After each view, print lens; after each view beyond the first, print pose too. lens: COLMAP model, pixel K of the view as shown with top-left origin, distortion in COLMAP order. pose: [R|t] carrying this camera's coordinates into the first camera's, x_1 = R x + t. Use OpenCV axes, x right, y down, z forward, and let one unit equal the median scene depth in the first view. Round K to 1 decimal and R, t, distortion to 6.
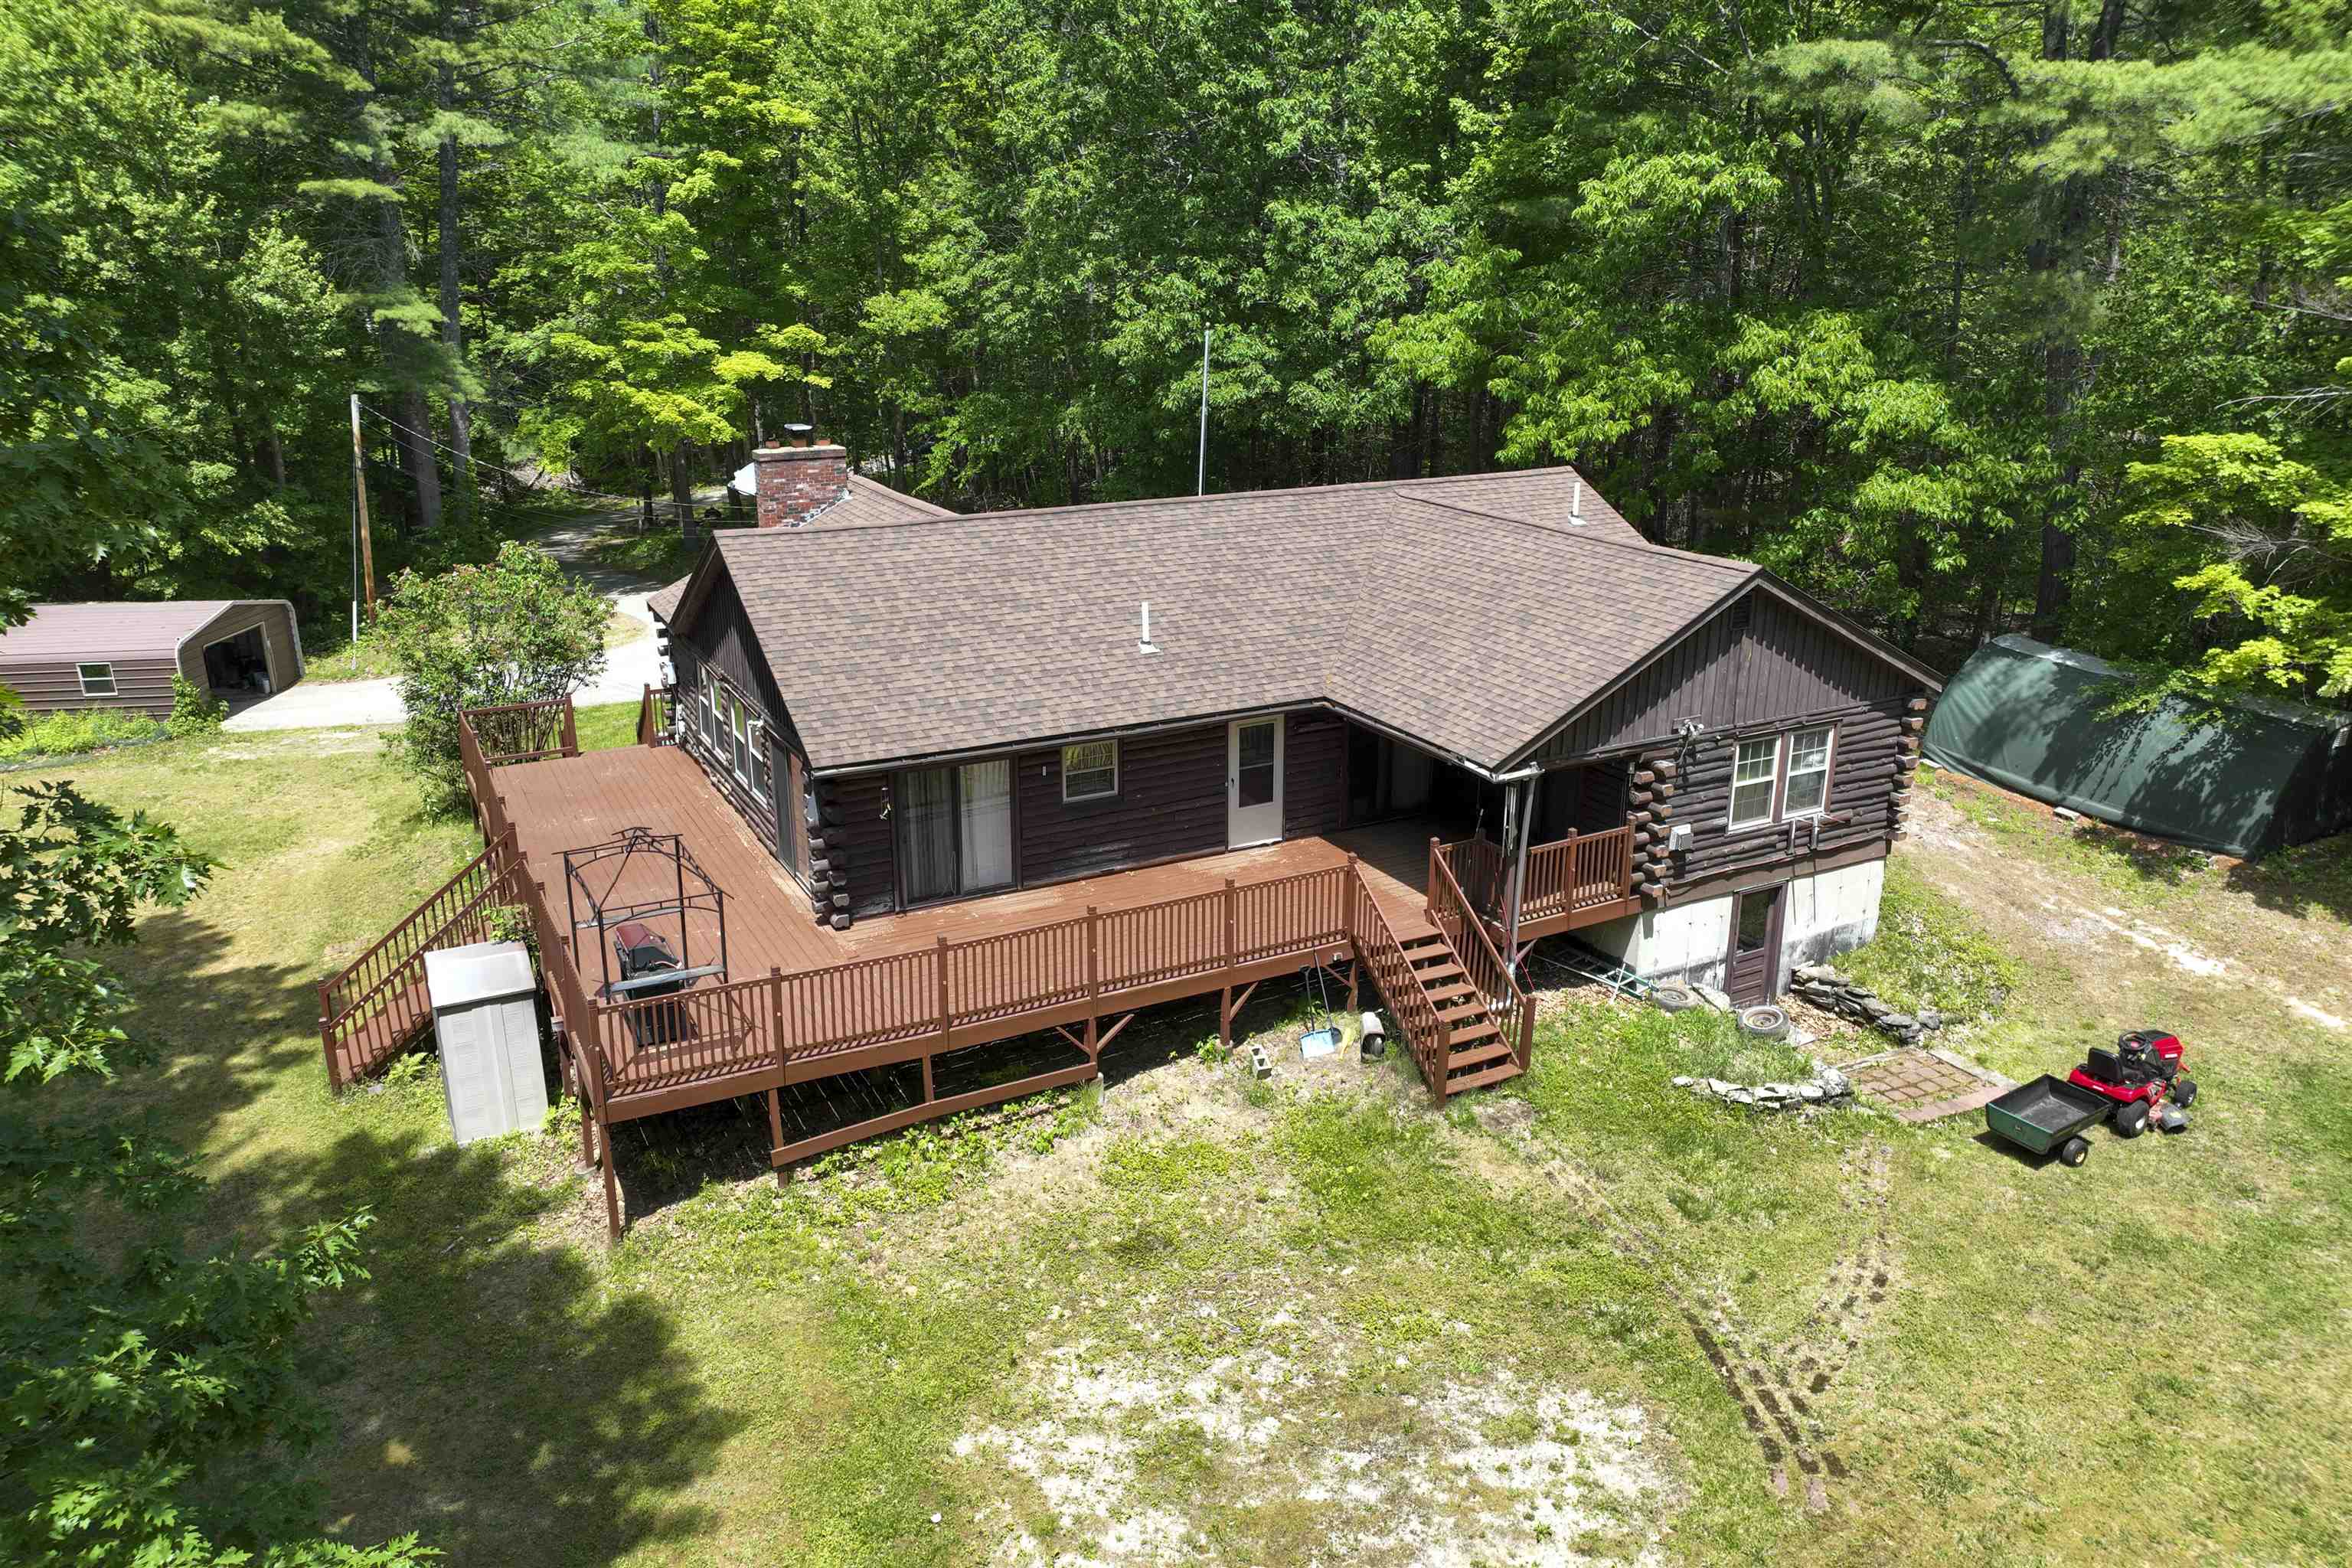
lens RADIAL K [[1669.5, 0, 1175.9], [0, 1669.5, 777.1], [0, 0, 1]] dist [0.014160, 0.001940]
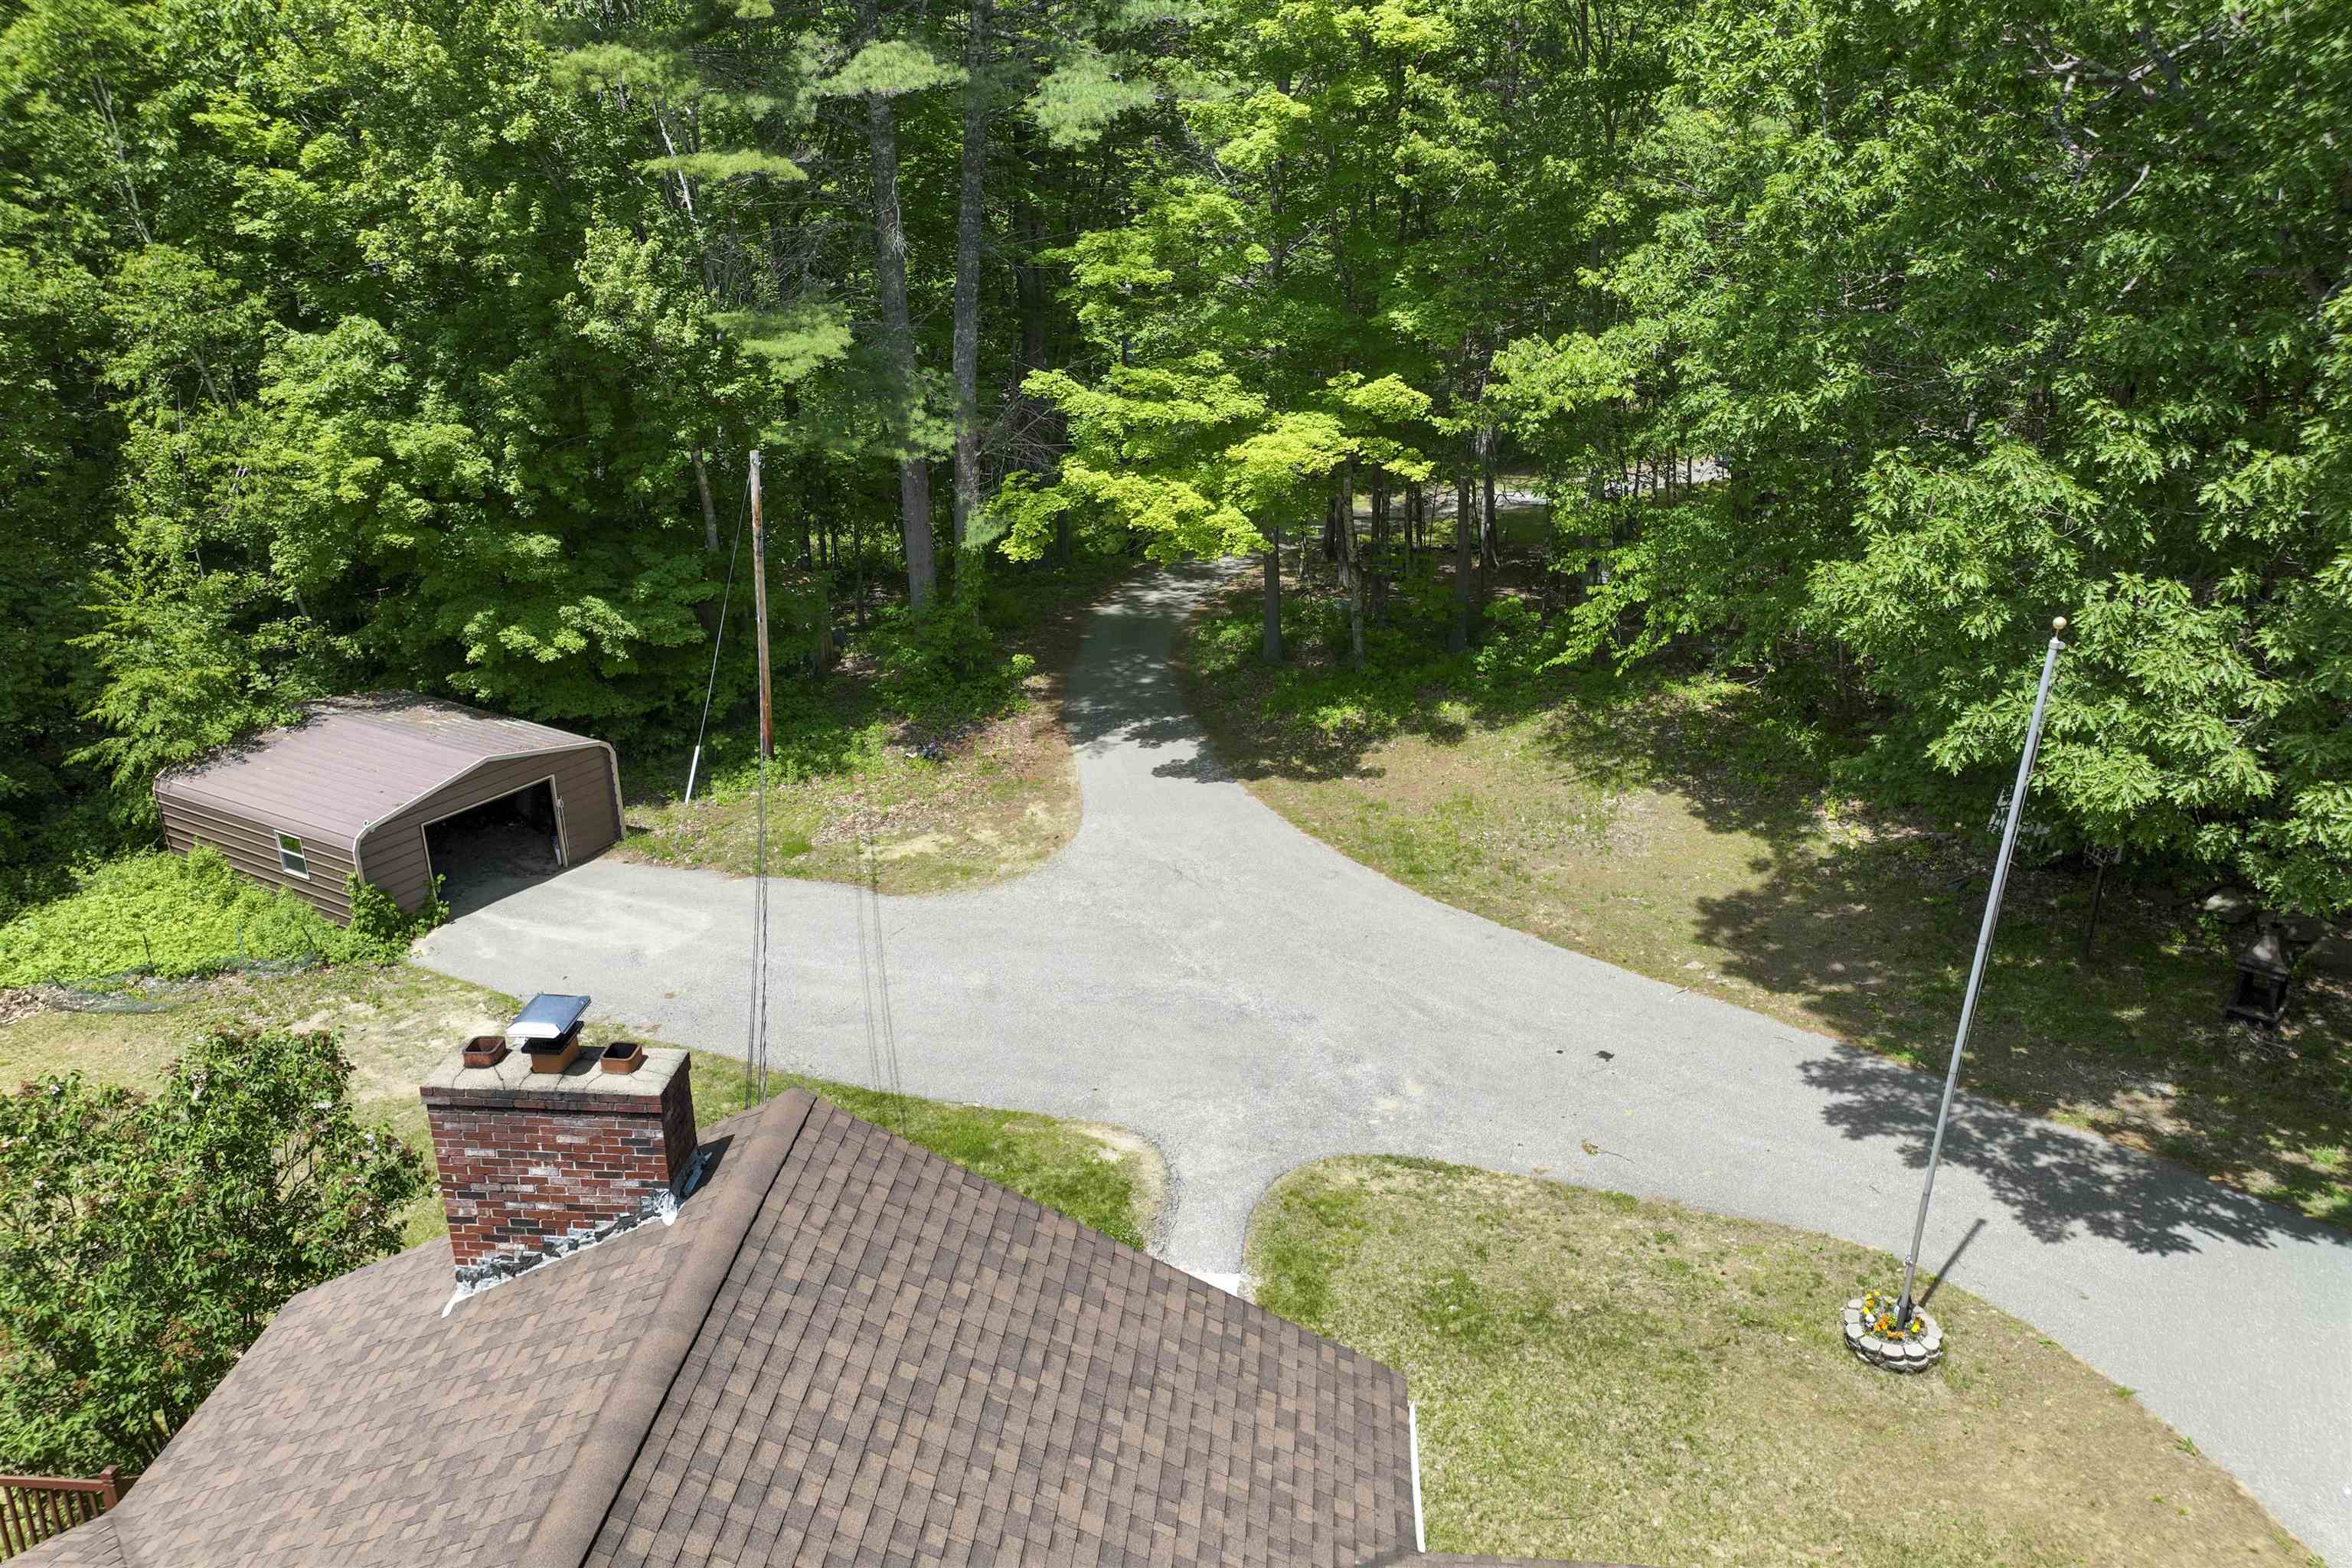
lens RADIAL K [[1669.5, 0, 1180.7], [0, 1669.5, 790.5], [0, 0, 1]] dist [0.014160, 0.001940]
pose [[0.857128, 0.195739, -0.476464, 0.029305], [-0.161707, 0.980475, 0.111895, -0.206653], [0.489064, -0.018861, 0.872044, 0.498543]]
